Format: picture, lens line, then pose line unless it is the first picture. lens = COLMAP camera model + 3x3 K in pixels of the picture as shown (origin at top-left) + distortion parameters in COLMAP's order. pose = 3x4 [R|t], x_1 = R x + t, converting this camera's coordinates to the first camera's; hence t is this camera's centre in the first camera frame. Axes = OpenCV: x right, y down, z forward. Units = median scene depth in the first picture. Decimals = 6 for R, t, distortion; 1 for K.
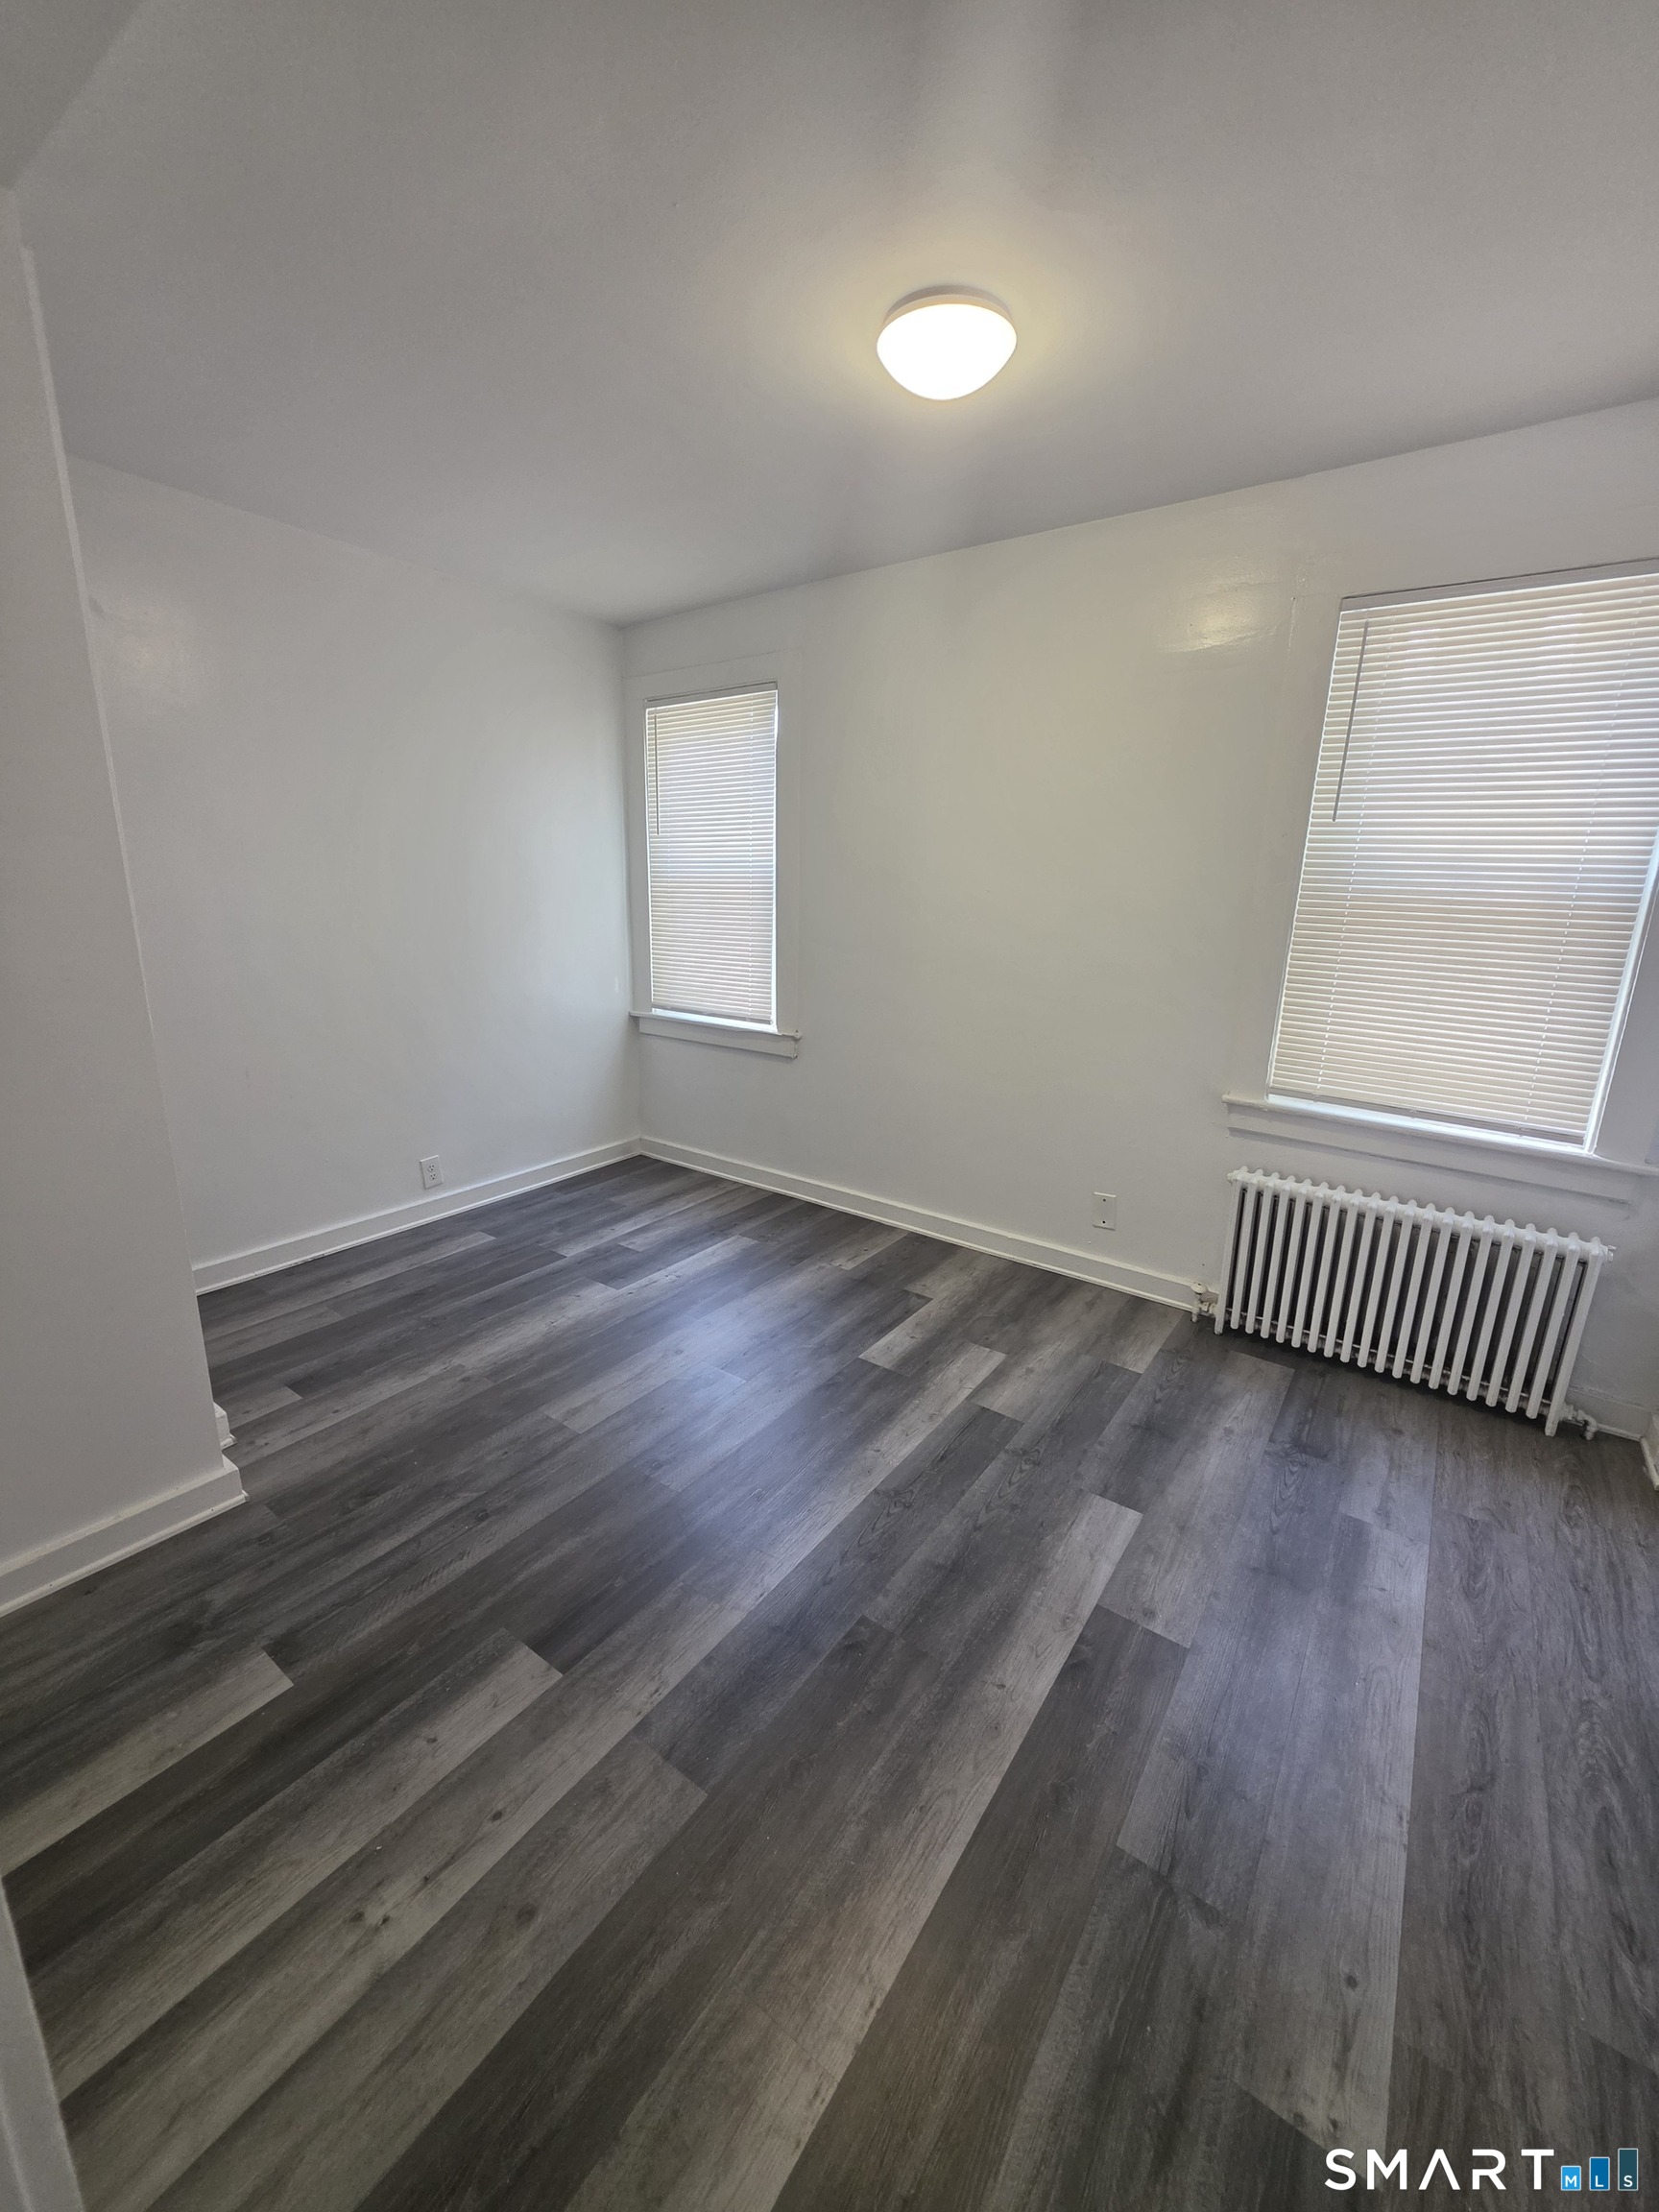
lens RADIAL K [[883.6, 0, 836.3], [0, 883.6, 1094.6], [0, 0, 1]] dist [-0.002322, 0.000482]
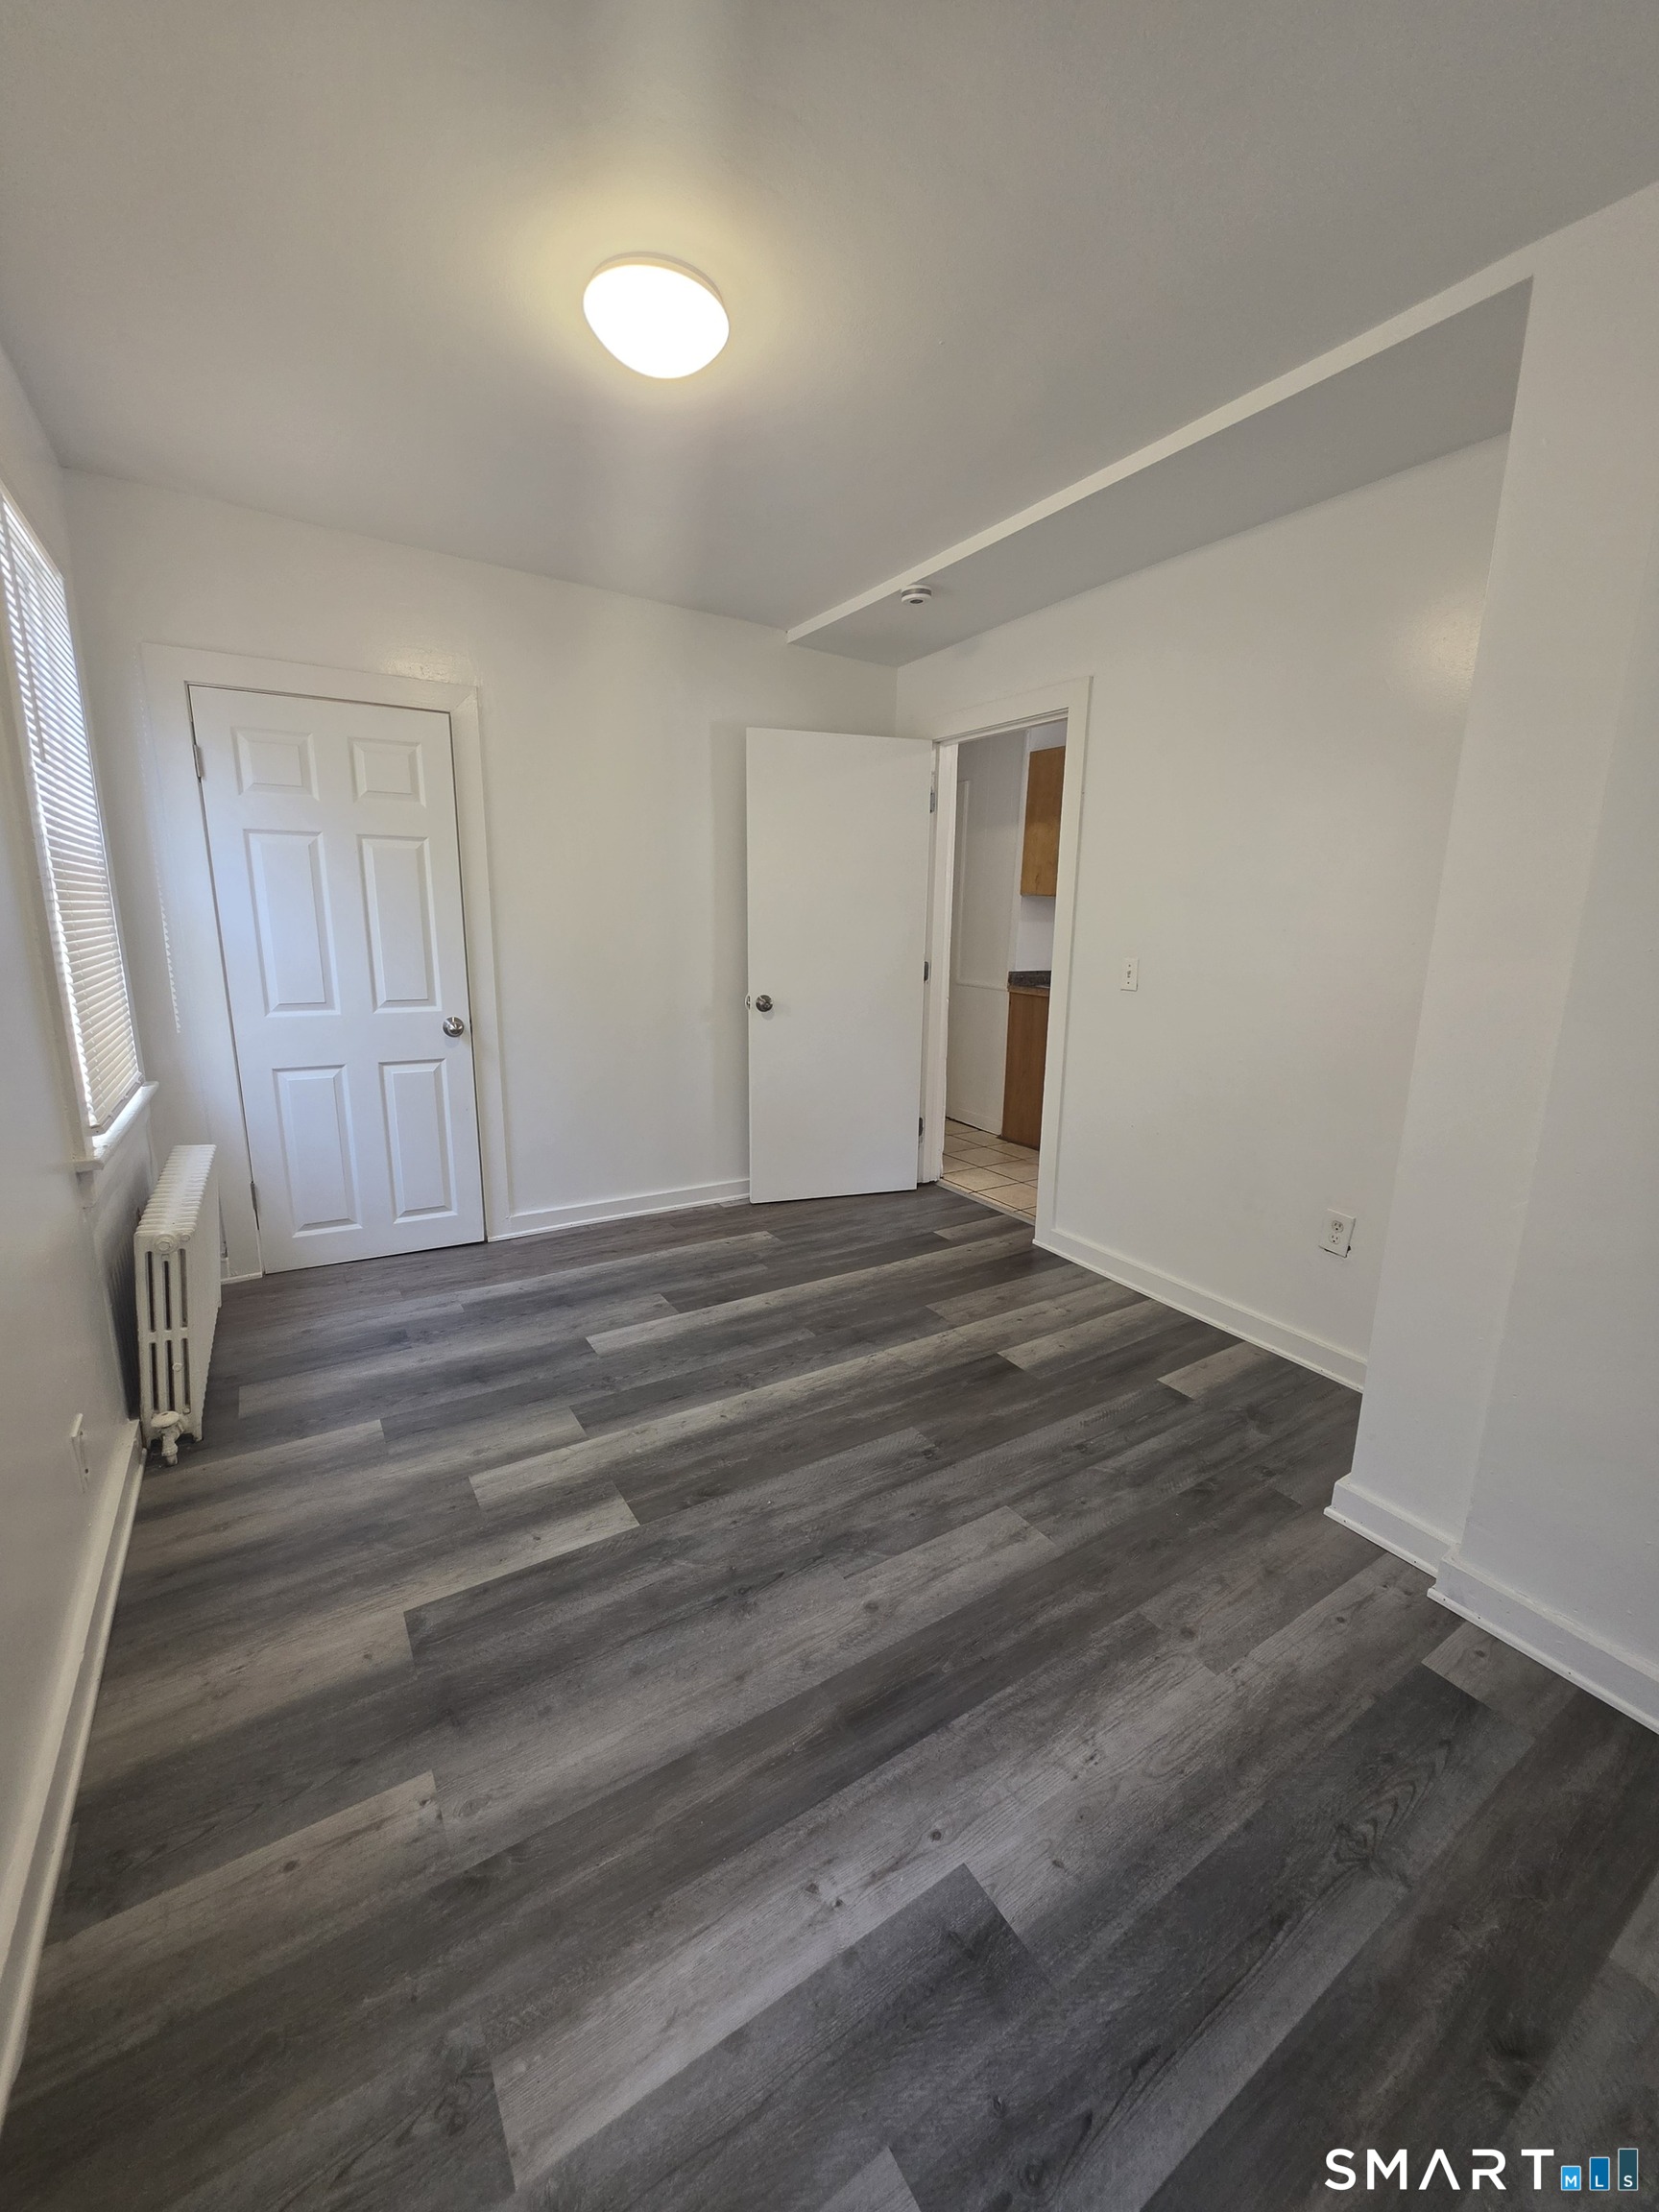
lens RADIAL K [[883.6, 0, 835.8], [0, 883.6, 1106.1], [0, 0, 1]] dist [-0.002322, 0.000482]
pose [[-0.928472, -0.125962, 0.349390, -0.432201], [0.043564, 0.897303, 0.439261, -0.416071], [-0.368839, 0.423062, -0.827633, 1.803642]]
